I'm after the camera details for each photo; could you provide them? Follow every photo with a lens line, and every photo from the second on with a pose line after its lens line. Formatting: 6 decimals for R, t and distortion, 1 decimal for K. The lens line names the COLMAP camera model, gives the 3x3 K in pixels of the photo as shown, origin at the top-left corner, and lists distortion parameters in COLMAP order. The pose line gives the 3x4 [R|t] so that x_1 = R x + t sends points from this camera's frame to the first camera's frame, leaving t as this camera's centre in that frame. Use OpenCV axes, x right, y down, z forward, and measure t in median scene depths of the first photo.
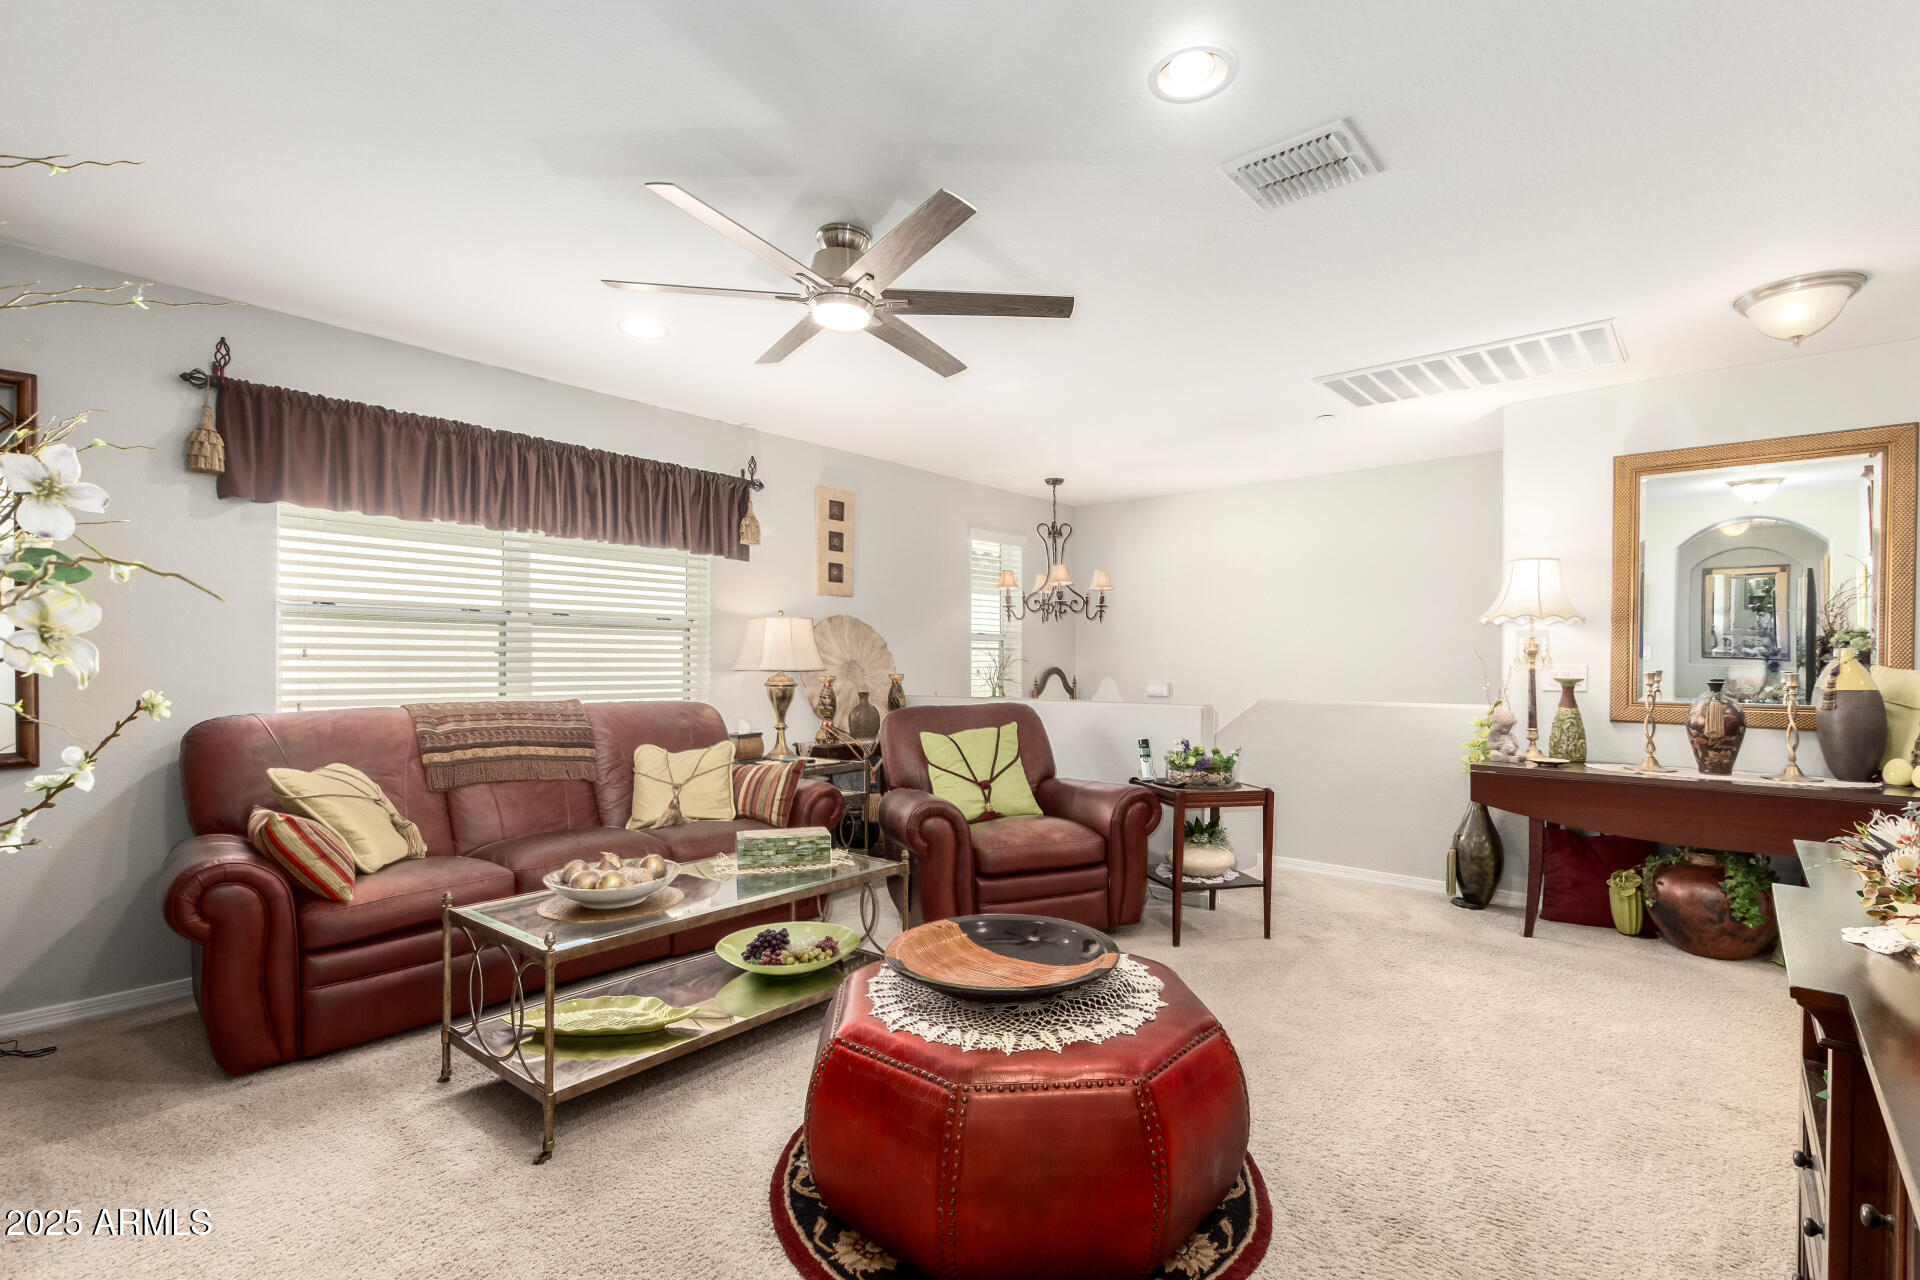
lens RADIAL K [[900.4, 0, 960.2], [0, 900.4, 651.1], [0, 0, 1]] dist [0.002493, -0.001538]
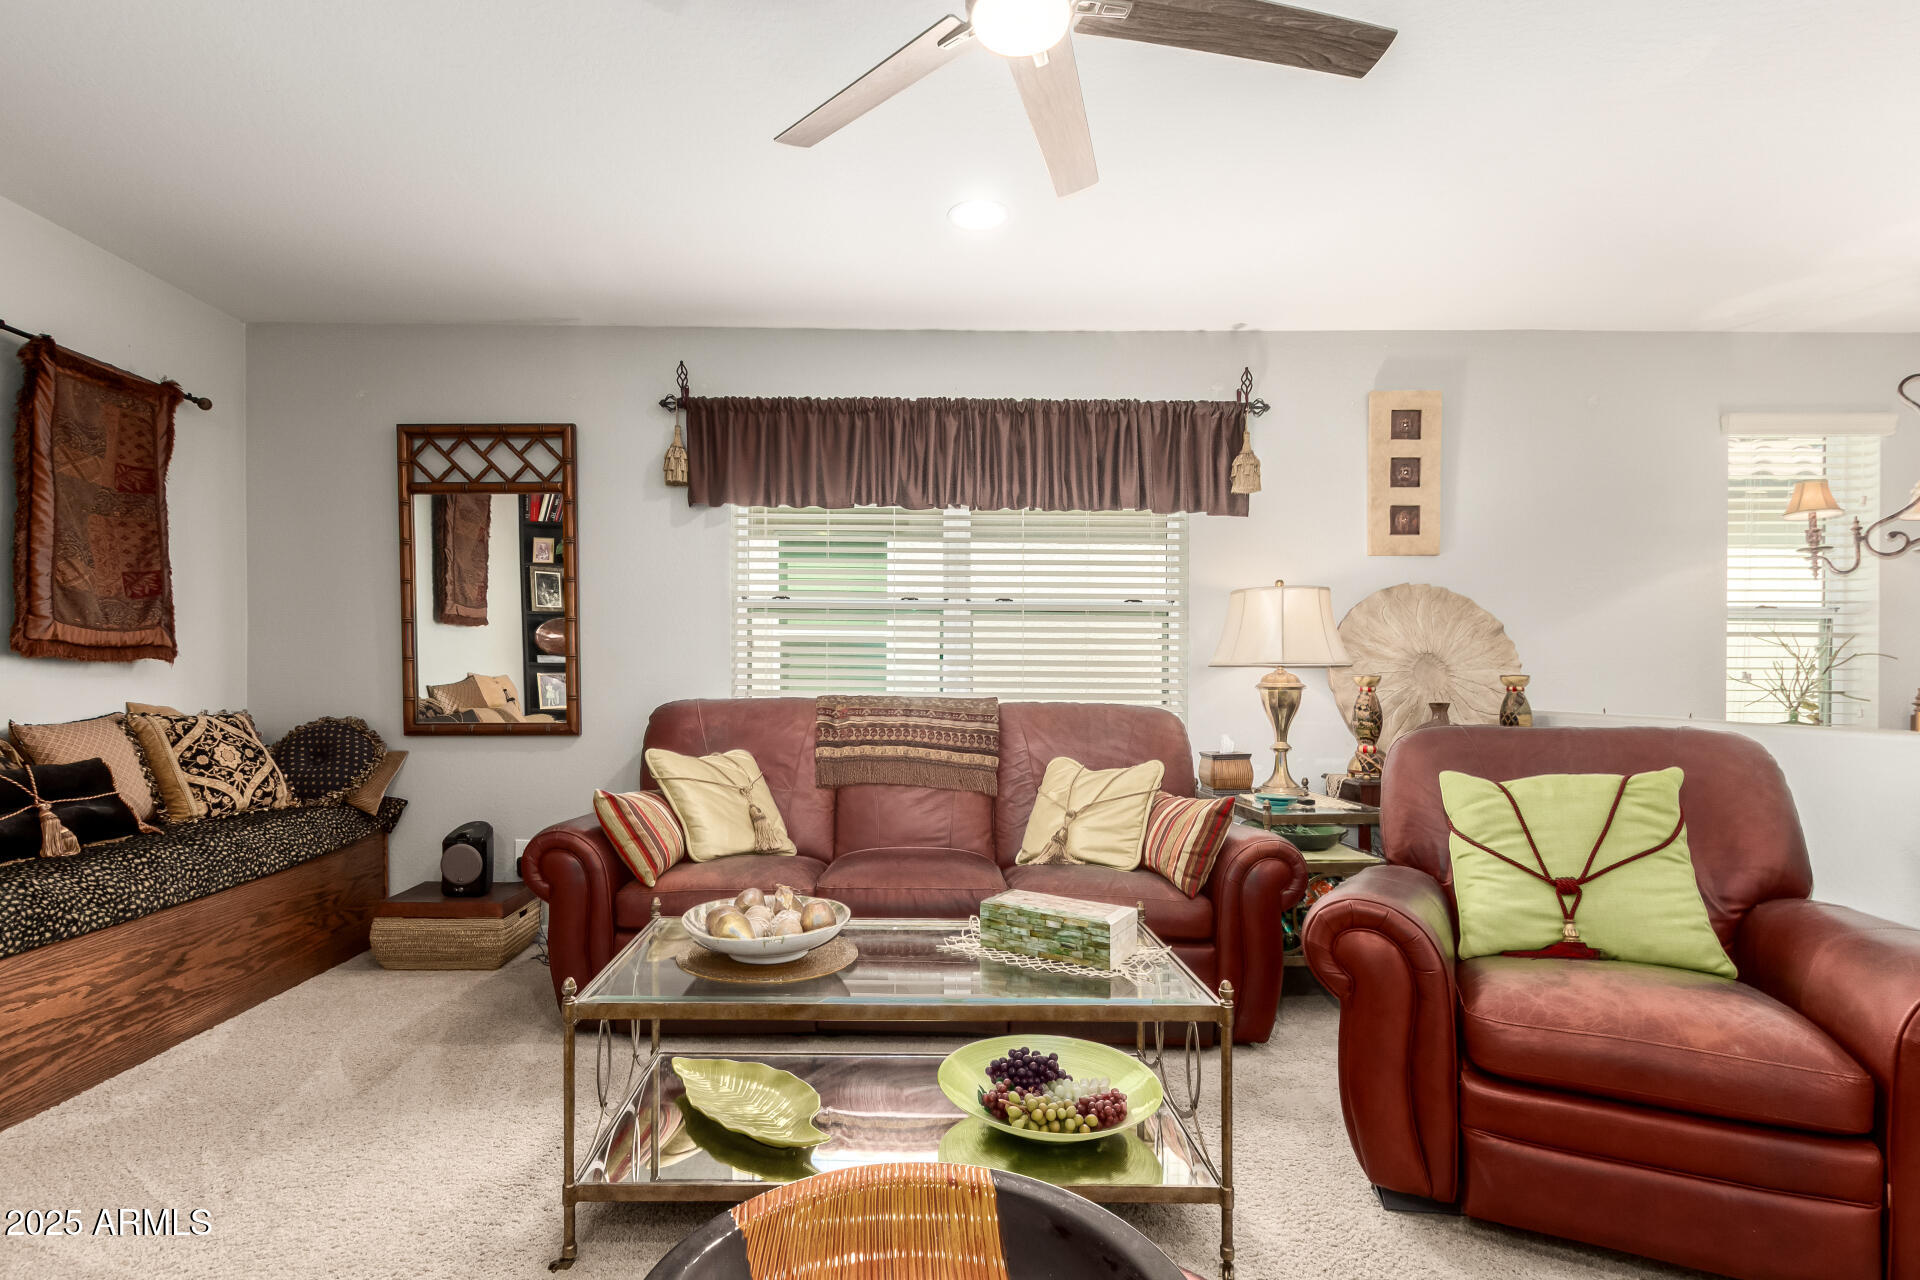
lens RADIAL K [[900.4, 0, 927.9], [0, 900.4, 673.5], [0, 0, 1]] dist [0.002493, -0.001538]
pose [[0.642822, 0.003468, -0.766008, 0.182924], [0.003049, 0.999970, 0.007085, 0.024708], [0.766010, -0.006890, 0.642792, 0.401961]]
